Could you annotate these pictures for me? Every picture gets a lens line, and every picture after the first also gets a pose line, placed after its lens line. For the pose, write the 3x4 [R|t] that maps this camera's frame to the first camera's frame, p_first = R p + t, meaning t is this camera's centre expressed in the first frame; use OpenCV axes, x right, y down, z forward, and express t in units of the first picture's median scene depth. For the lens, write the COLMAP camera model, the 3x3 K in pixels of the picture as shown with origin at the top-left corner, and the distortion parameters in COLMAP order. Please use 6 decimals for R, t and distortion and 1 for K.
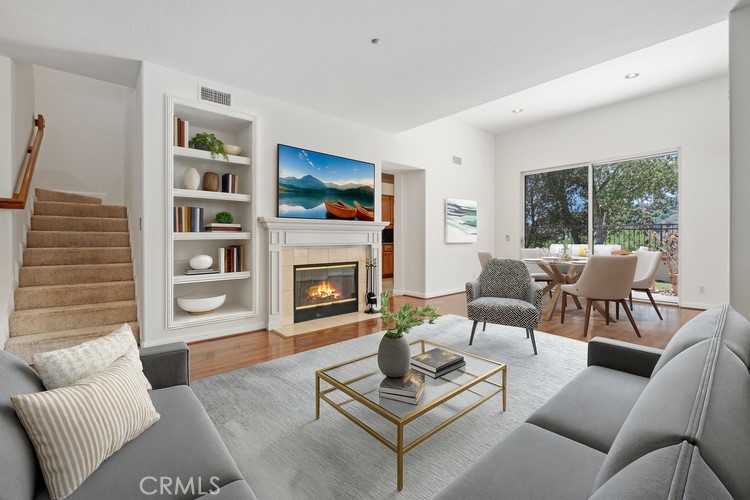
lens RADIAL K [[315.7, 0, 373.6], [0, 315.7, 242.6], [0, 0, 1]] dist [0.002870, 0.000236]
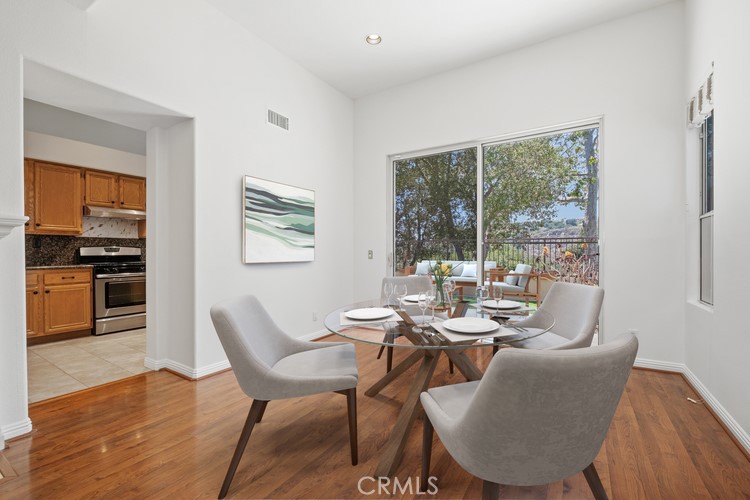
lens RADIAL K [[320.6, 0, 375.0], [0, 320.6, 250.0], [0, 0, 1]] dist [0.001409, -0.005781]
pose [[0.951613, 0.003809, 0.307276, 0.320231], [0.002866, 0.999770, -0.021269, -0.011848], [-0.307286, 0.021121, 0.951383, 0.511139]]
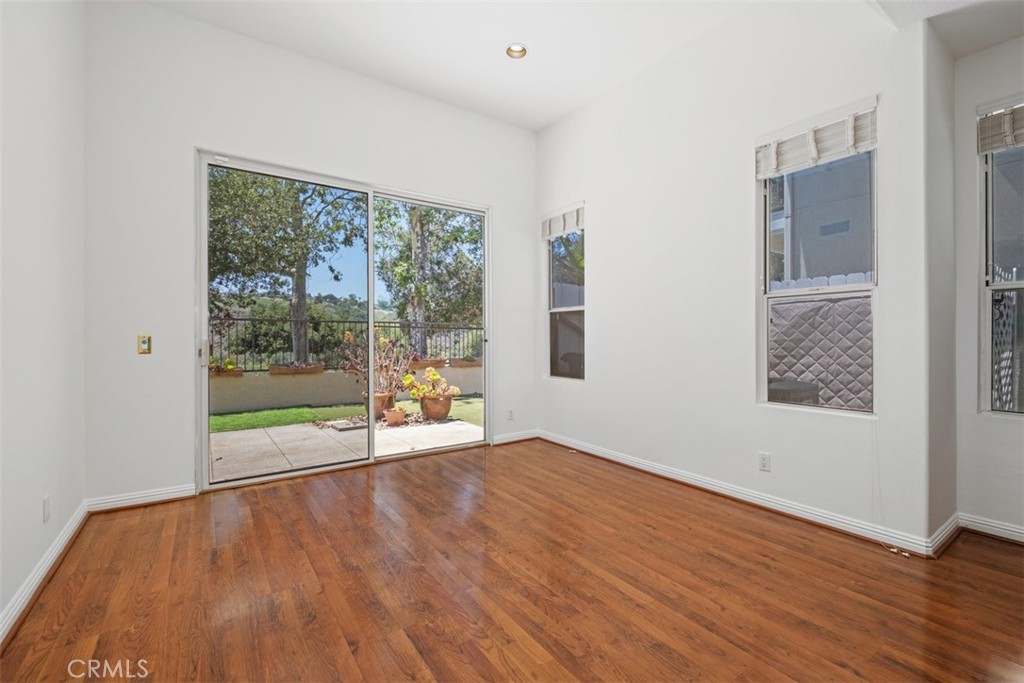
lens RADIAL K [[439.7, 0, 514.0], [0, 439.7, 336.1], [0, 0, 1]] dist [0.004161, -0.006104]
pose [[0.093593, 0.003492, 0.995604, 0.043648], [0.012020, 0.999917, -0.004637, -0.021333], [-0.995538, 0.012402, 0.093543, 0.855157]]
